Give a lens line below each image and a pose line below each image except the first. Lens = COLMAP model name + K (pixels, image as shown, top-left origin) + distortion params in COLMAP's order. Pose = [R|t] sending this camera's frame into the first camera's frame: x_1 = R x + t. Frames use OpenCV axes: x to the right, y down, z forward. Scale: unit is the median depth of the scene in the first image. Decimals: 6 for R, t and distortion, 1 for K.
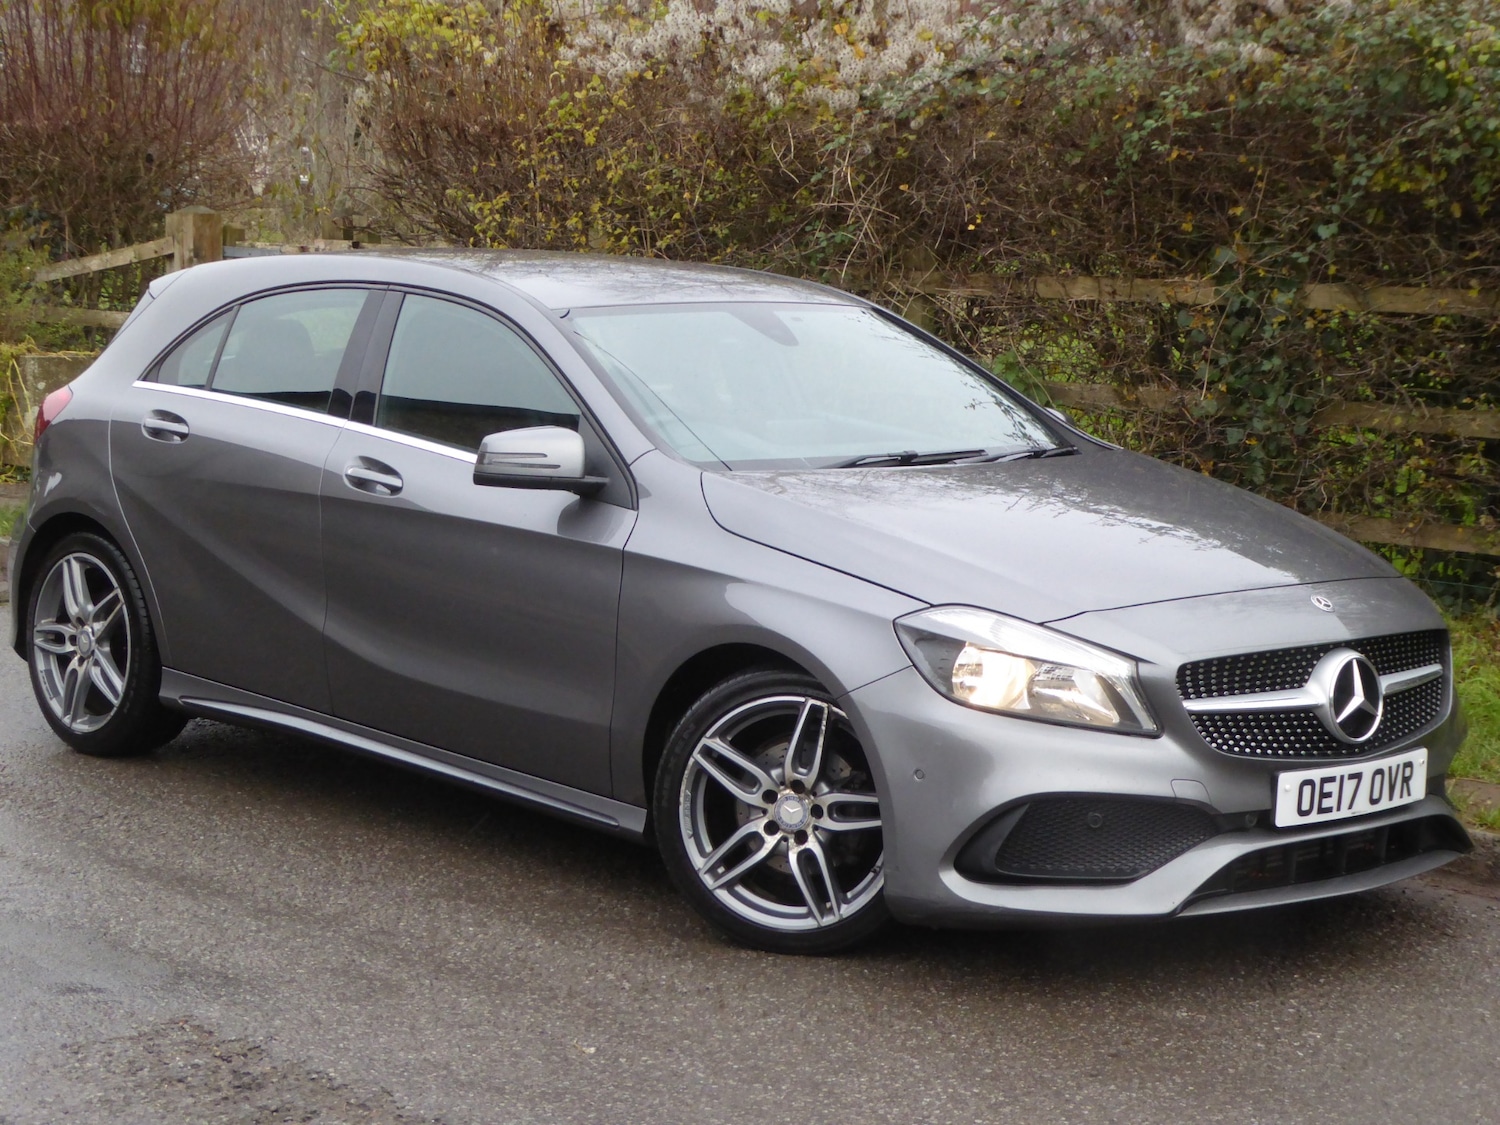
lens RADIAL K [[2906.5, 0, 750.0], [0, 2906.5, 562.5], [0, 0, 1]] dist [0.125532, 0.011687]
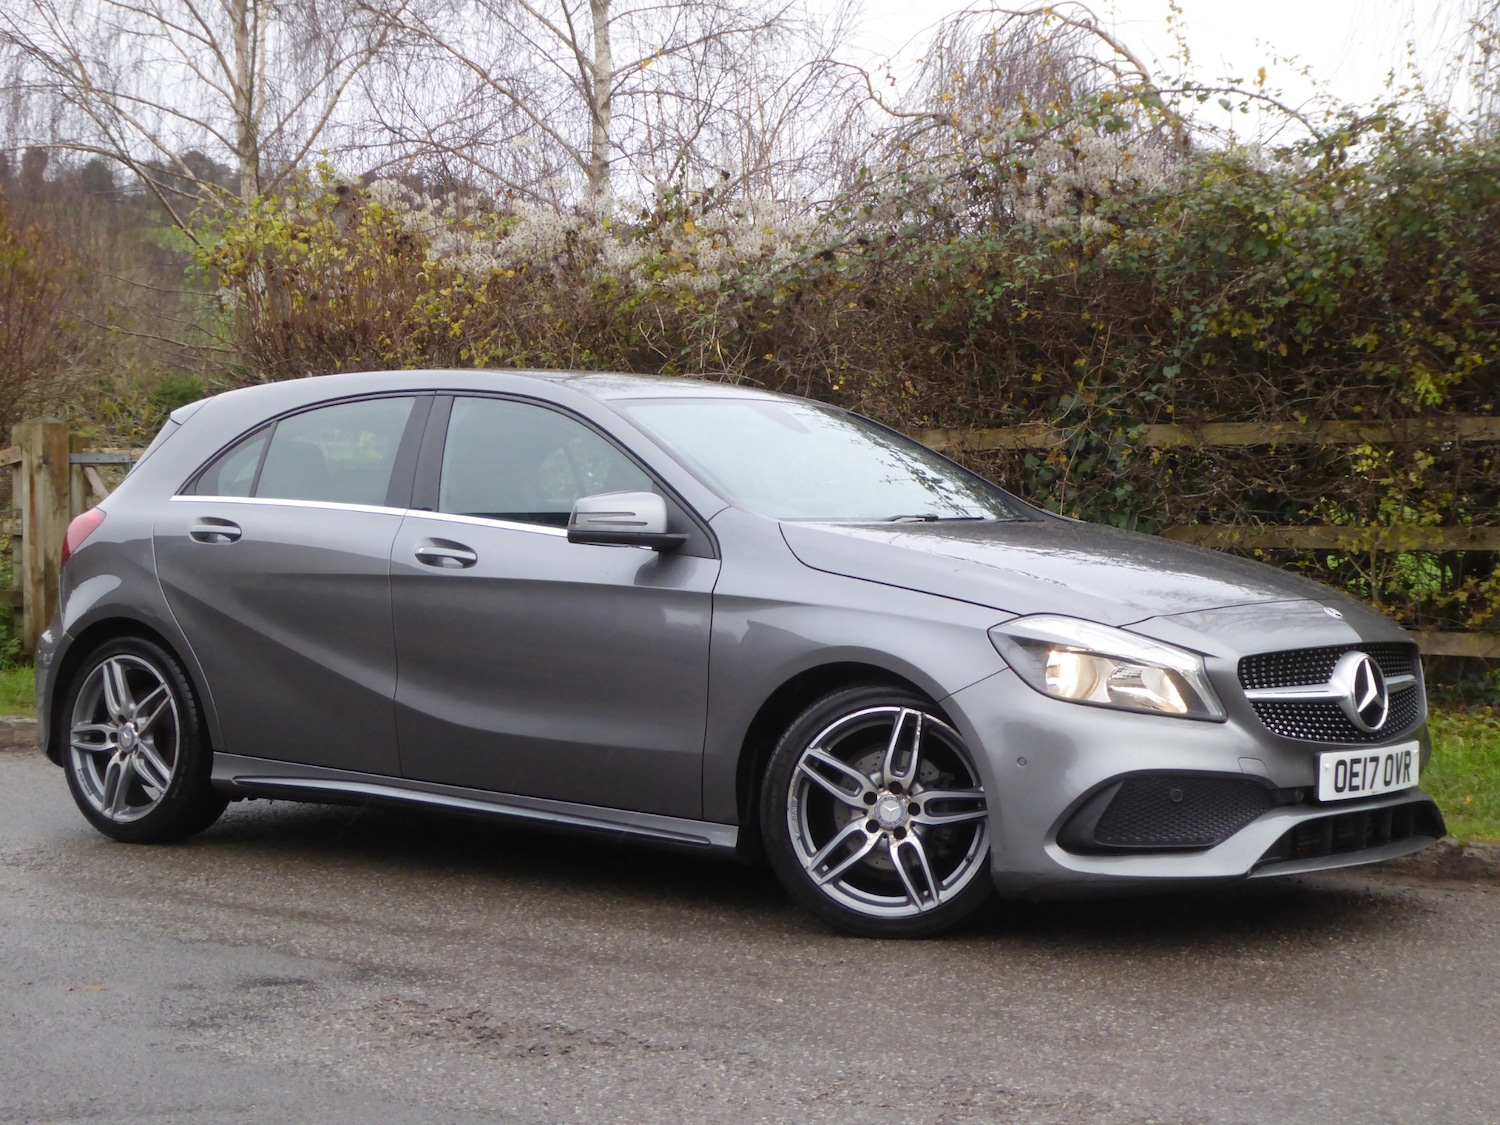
lens RADIAL K [[2690.8, 0, 750.0], [0, 2690.8, 562.5], [0, 0, 1]] dist [0.098839, 0.036703]
pose [[0.989833, -0.023398, 0.140295, -0.137316], [0.036910, 0.994841, -0.094496, 0.065004], [-0.137360, 0.098714, 0.985590, -0.020070]]
